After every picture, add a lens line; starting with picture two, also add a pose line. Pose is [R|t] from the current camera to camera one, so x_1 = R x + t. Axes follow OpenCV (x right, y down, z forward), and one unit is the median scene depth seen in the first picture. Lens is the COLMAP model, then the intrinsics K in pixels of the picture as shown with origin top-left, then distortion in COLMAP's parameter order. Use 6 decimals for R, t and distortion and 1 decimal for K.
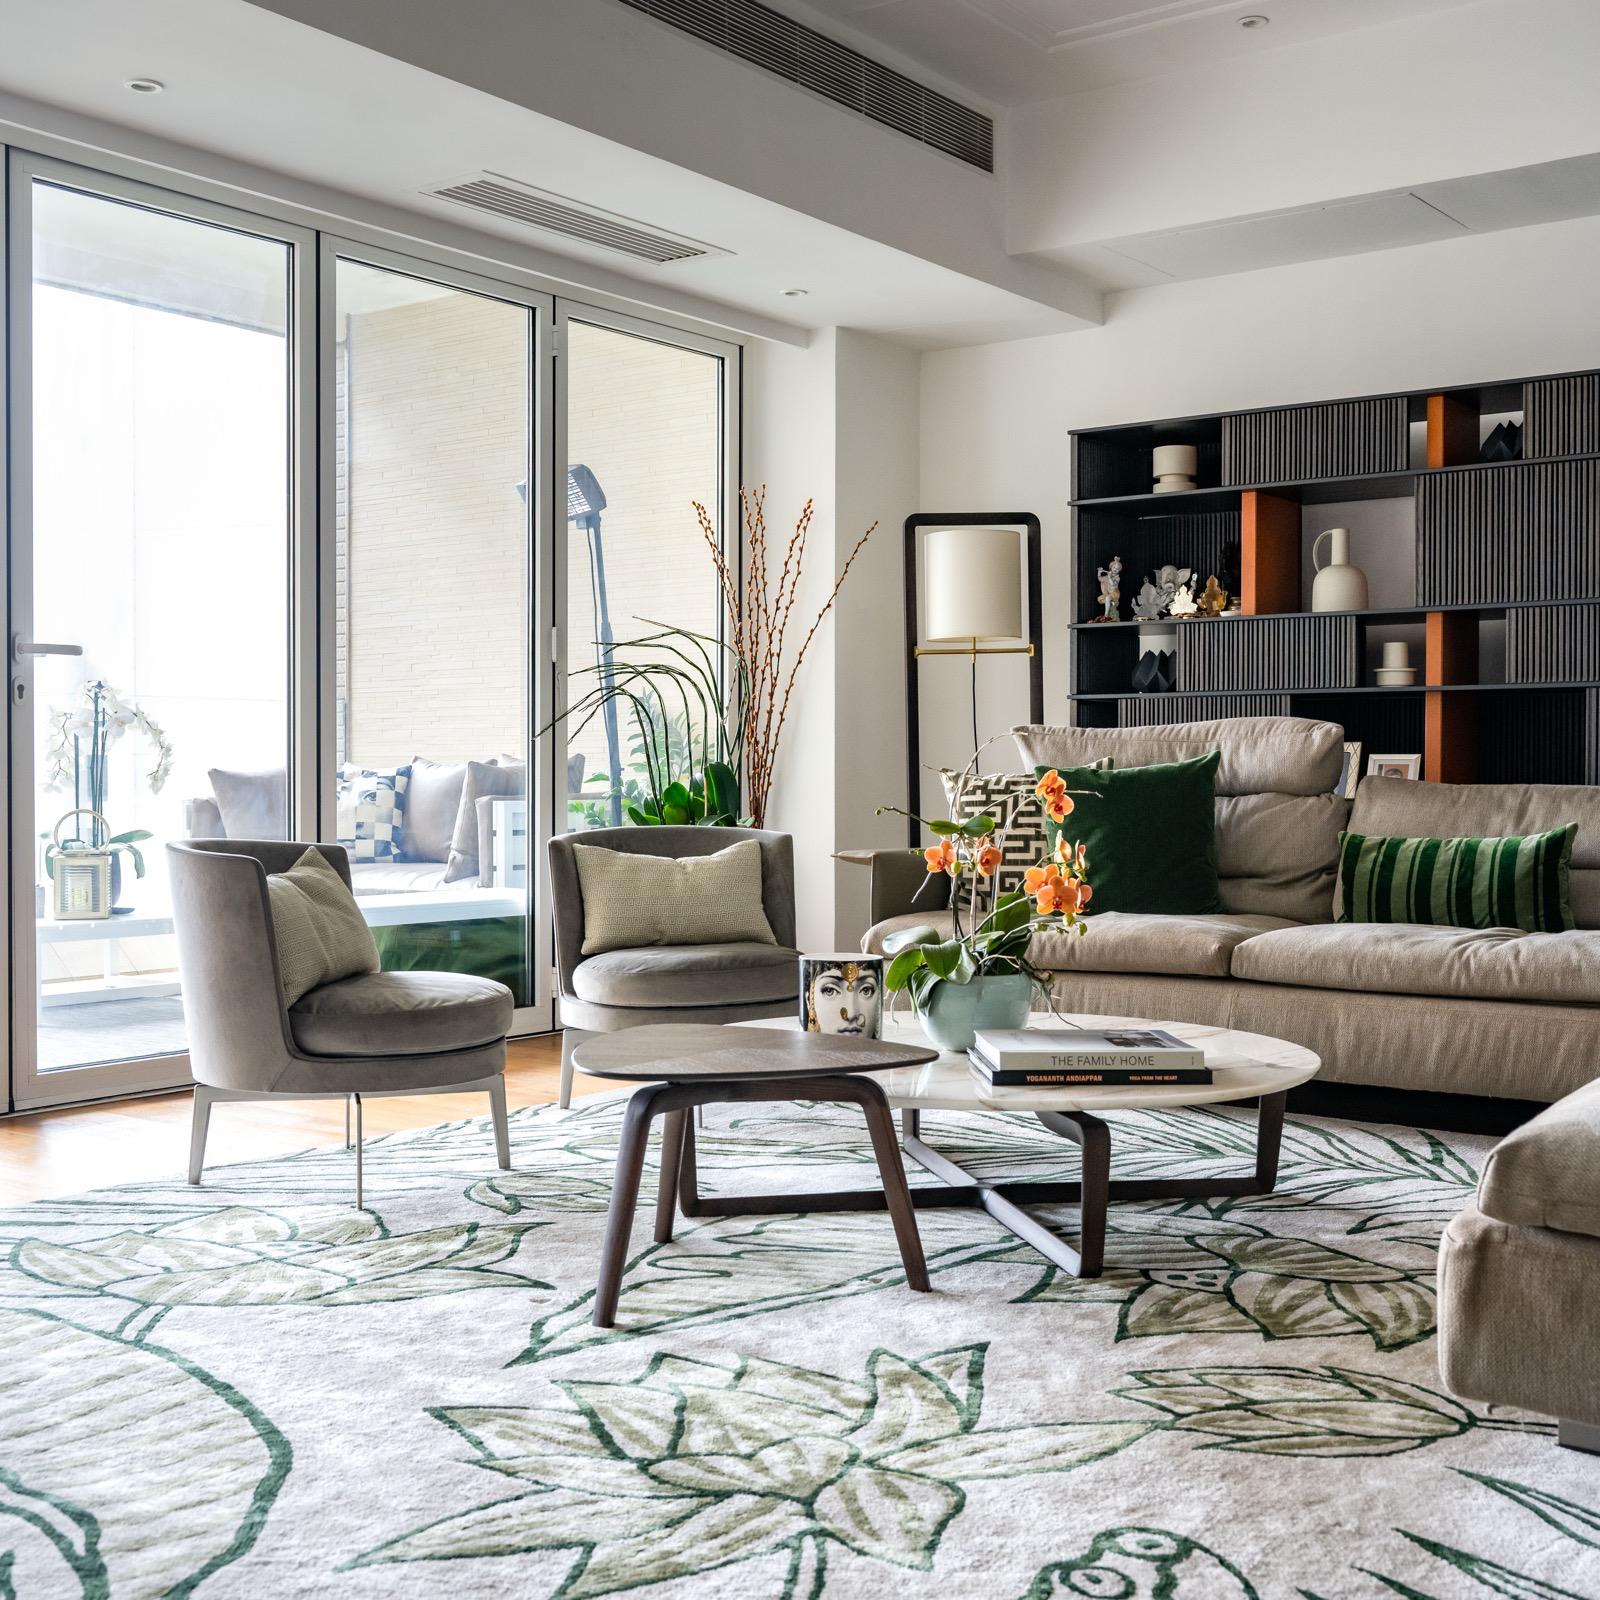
lens RADIAL K [[1989.1, 0, 835.7], [0, 1989.1, 840.2], [0, 0, 1]] dist [0.007500, -0.016199]
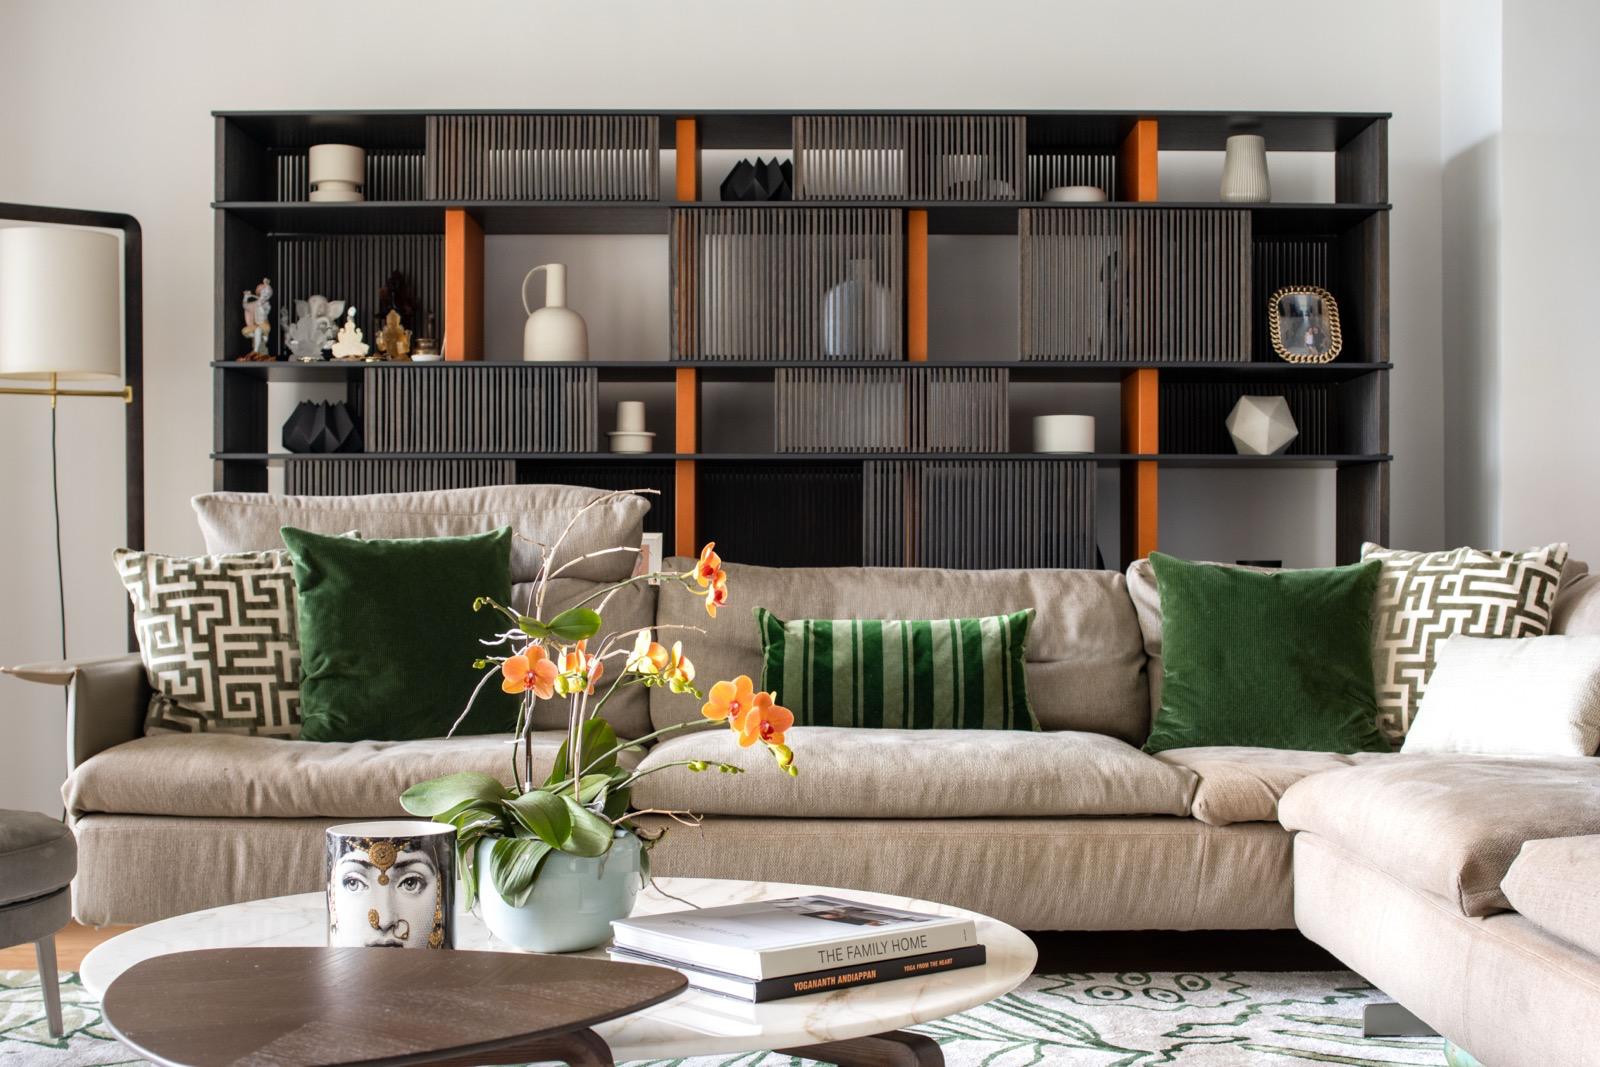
lens RADIAL K [[2028.4, 0, 796.9], [0, 2028.4, 653.6], [0, 0, 1]] dist [-0.055770, 0.019326]
pose [[0.810260, -0.023499, 0.585599, -0.186655], [0.016732, 0.999716, 0.016966, -0.004865], [-0.585831, -0.003949, 0.810423, 0.267645]]
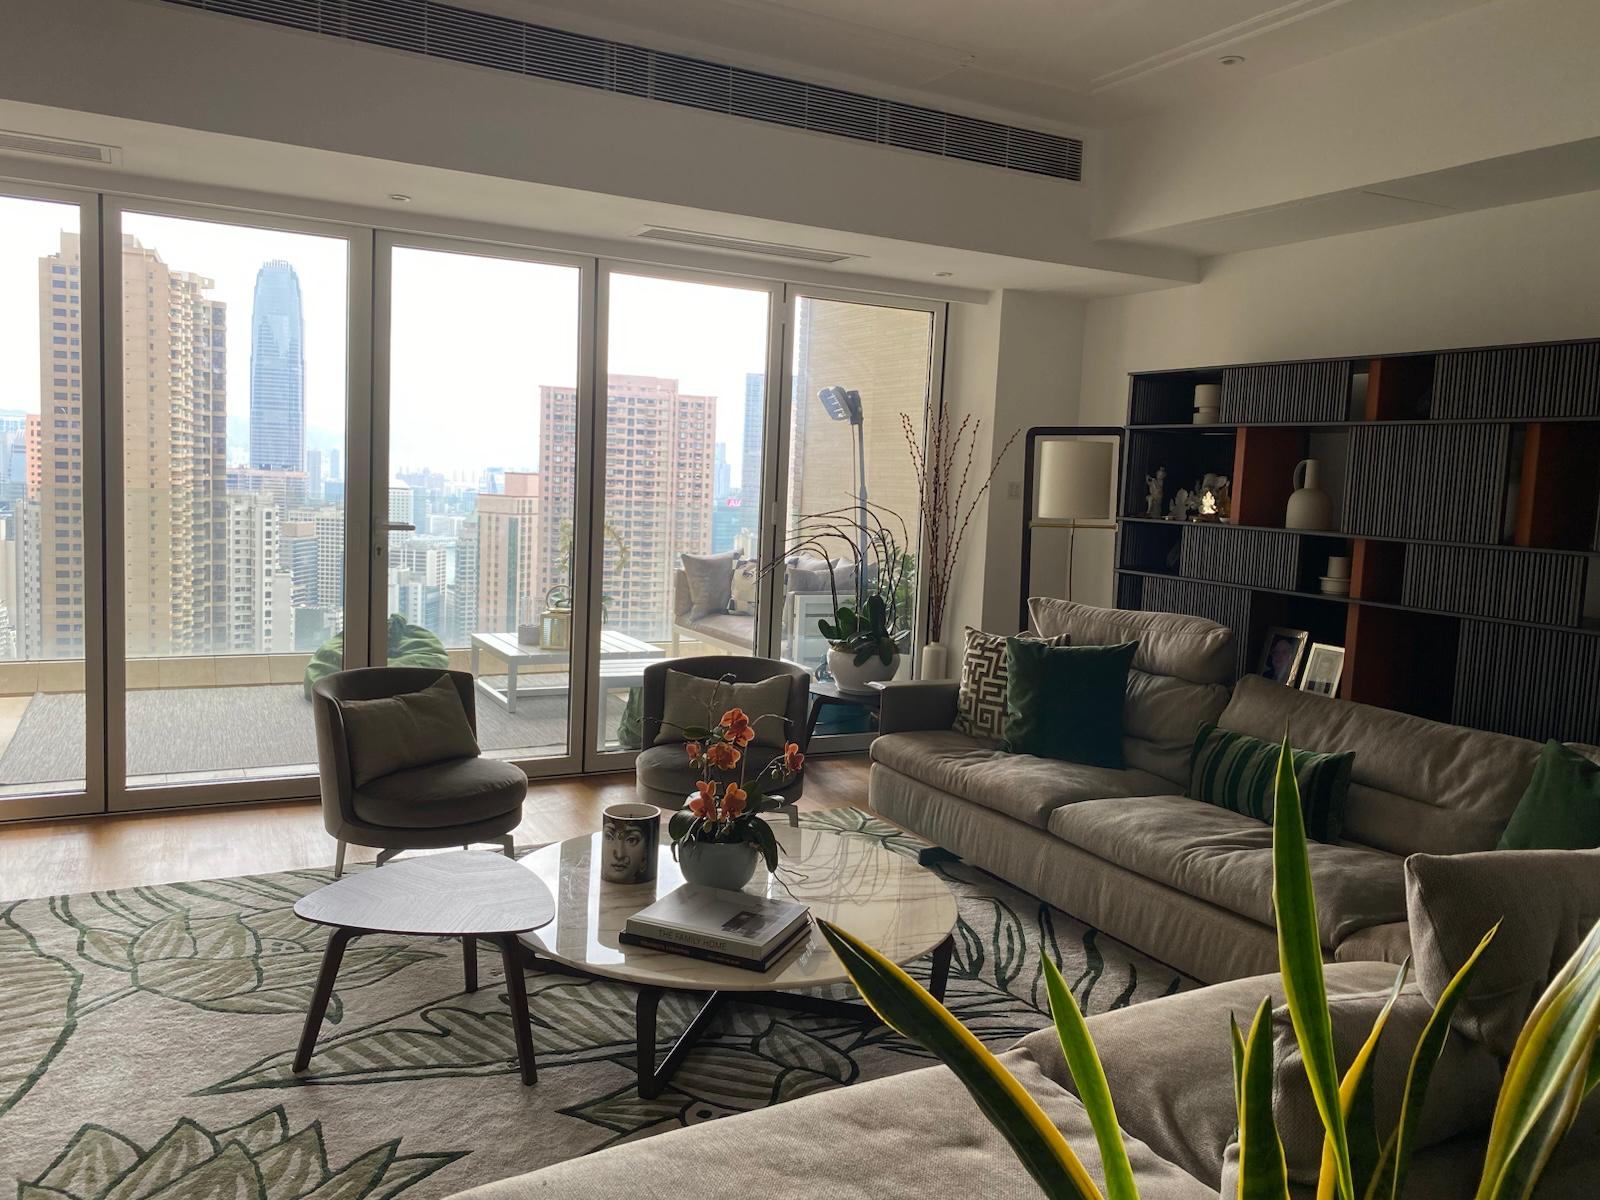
lens RADIAL K [[1219.6, 0, 805.6], [0, 1219.6, 610.7], [0, 0, 1]] dist [0.072160, -0.075823]
pose [[0.899935, 0.088844, -0.426876, 0.335354], [-0.060075, 0.994949, 0.080425, -0.115255], [0.431865, -0.046733, 0.900727, 0.173157]]
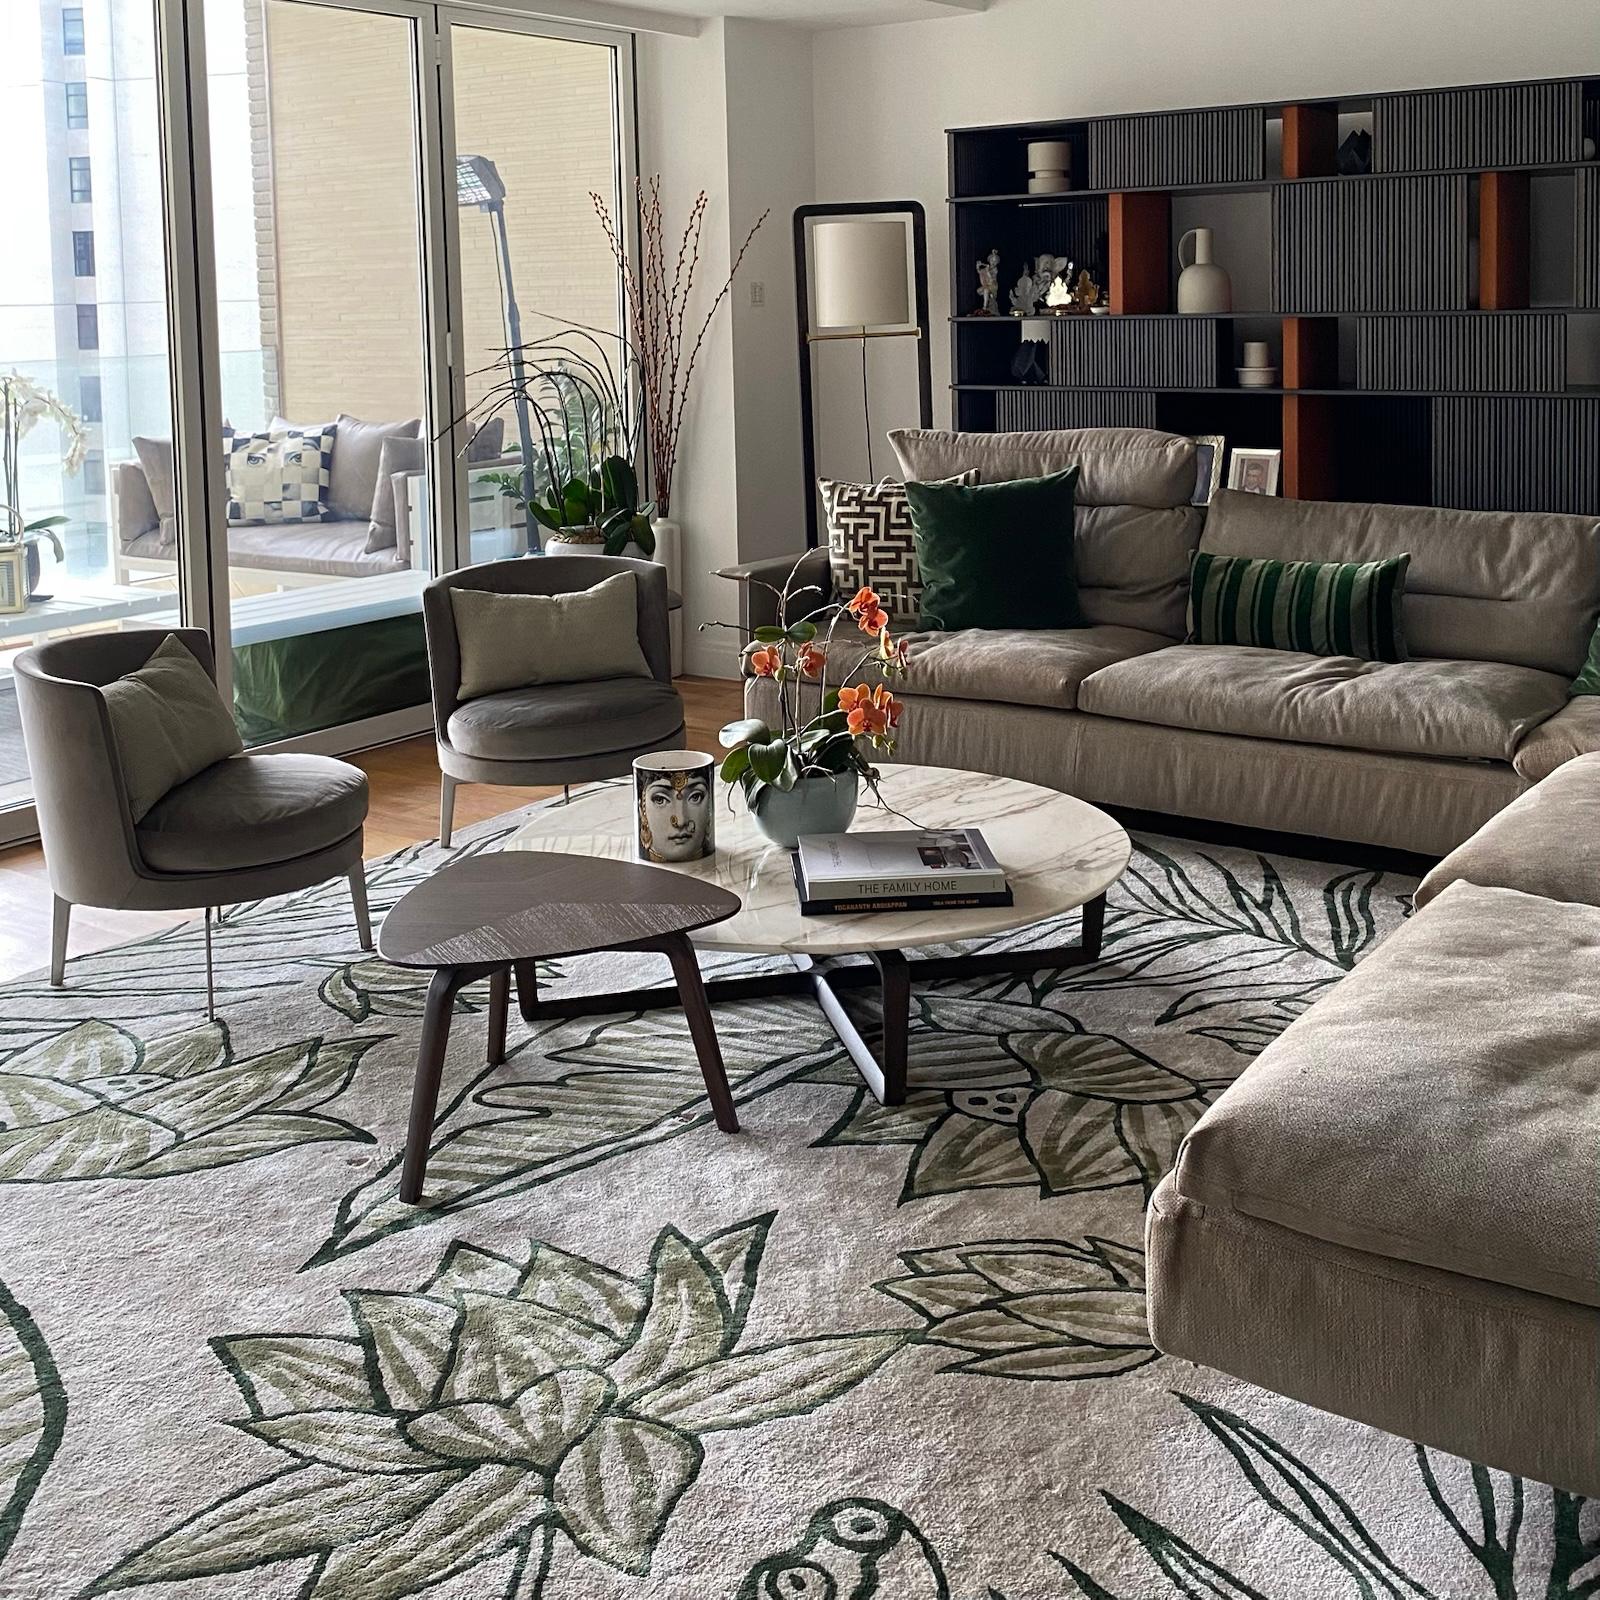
lens RADIAL K [[1915.3, 0, 859.1], [0, 1915.3, 438.3], [0, 0, 1]] dist [0.148636, -0.259006]
pose [[0.999583, -0.022899, 0.017582, 0.059212], [0.022106, 0.998785, 0.044033, -0.104976], [-0.018569, -0.043626, 0.998875, -0.004121]]
